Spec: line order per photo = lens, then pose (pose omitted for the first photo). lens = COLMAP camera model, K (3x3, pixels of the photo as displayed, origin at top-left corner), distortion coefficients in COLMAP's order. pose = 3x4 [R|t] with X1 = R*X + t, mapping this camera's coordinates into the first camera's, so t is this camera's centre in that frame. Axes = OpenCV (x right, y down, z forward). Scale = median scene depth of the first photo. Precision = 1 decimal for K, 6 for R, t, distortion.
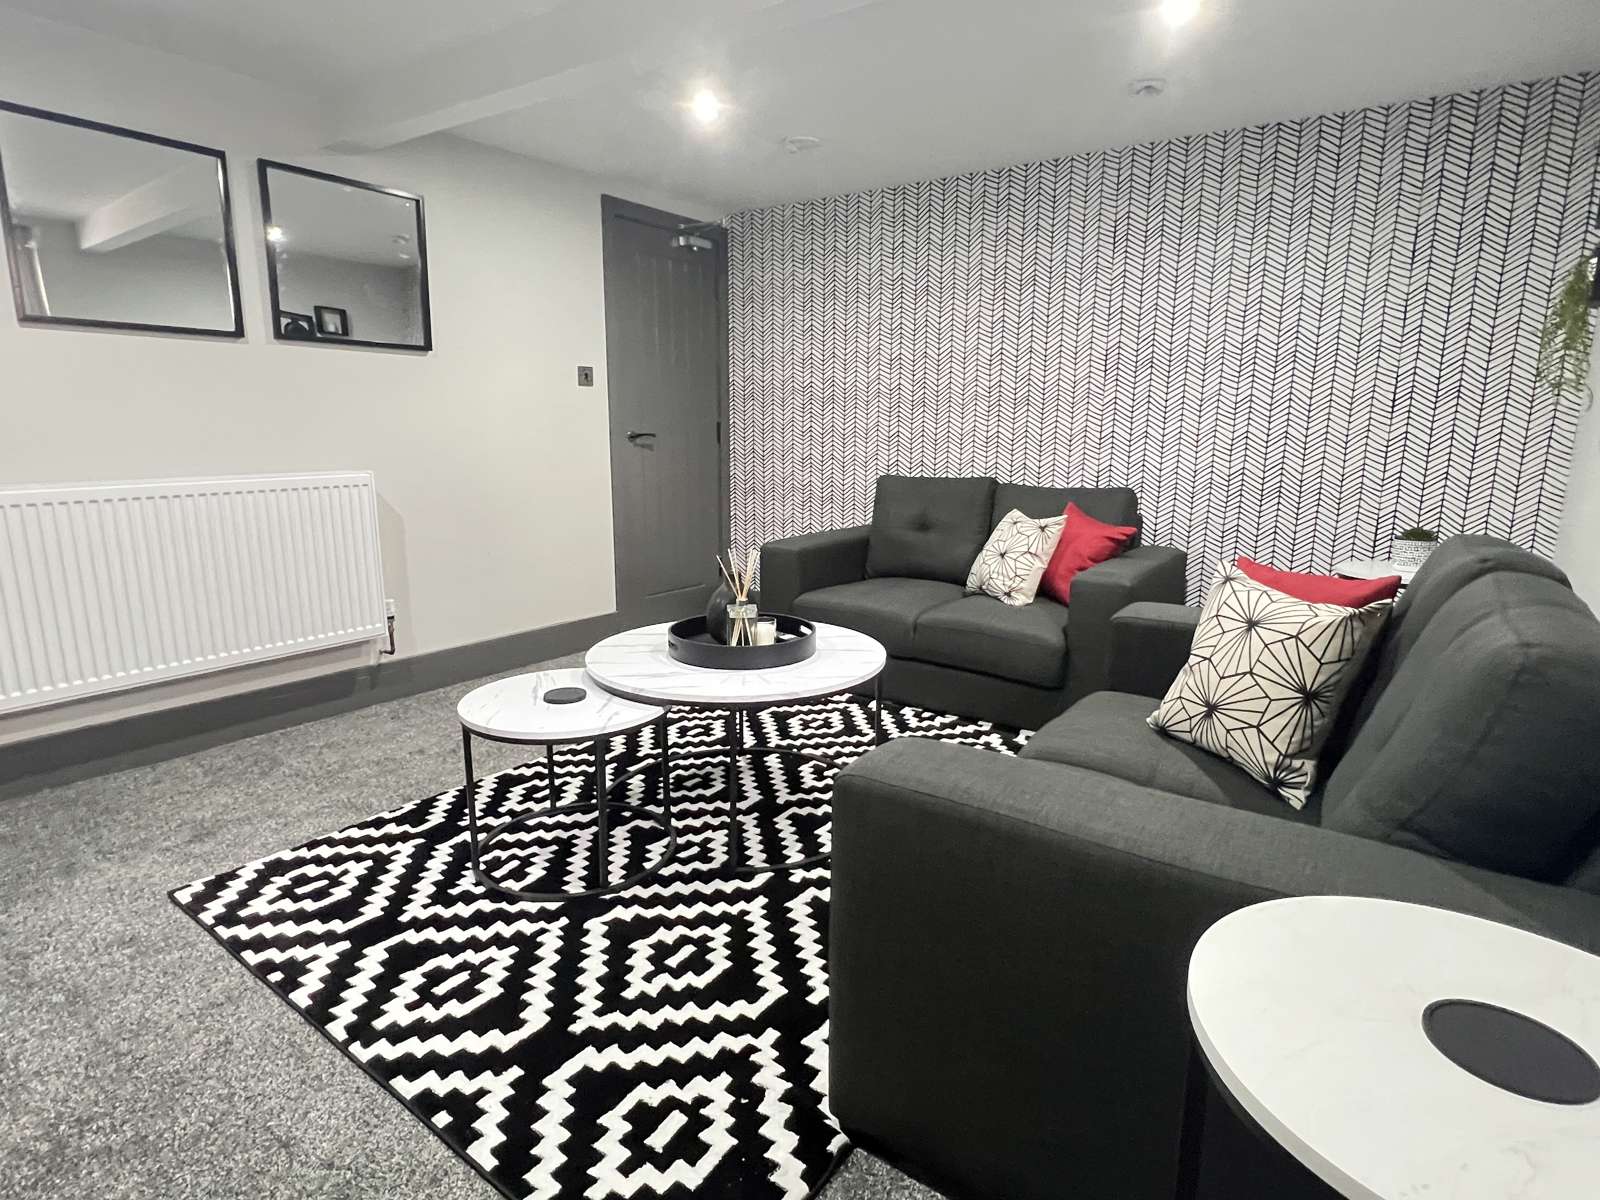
lens RADIAL K [[858.5, 0, 800.0], [0, 858.5, 600.0], [0, 0, 1]] dist [0.000631, 0.000824]
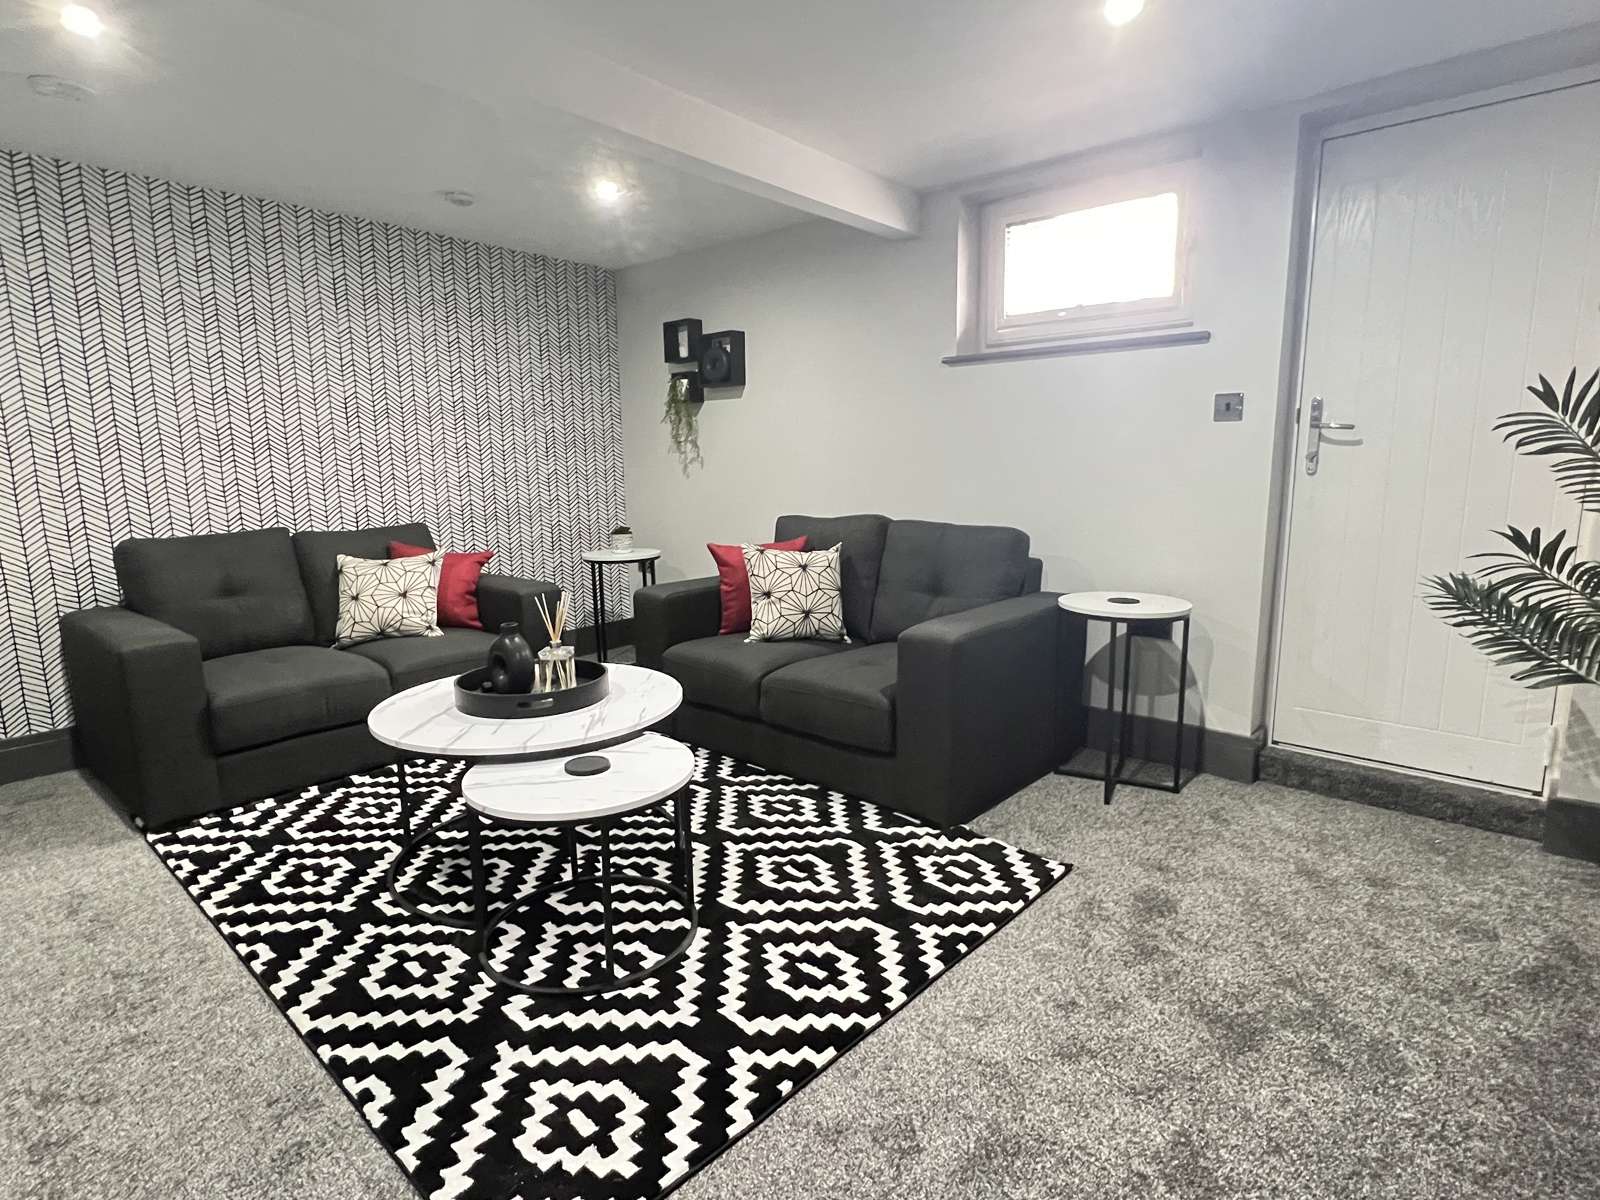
lens RADIAL K [[858.5, 0, 800.0], [0, 858.5, 600.0], [0, 0, 1]] dist [0.000631, 0.000824]
pose [[0.096505, -0.167916, 0.981066, -1.188340], [0.209518, 0.967009, 0.144901, -0.154964], [-0.973031, 0.191567, 0.128502, 0.650435]]
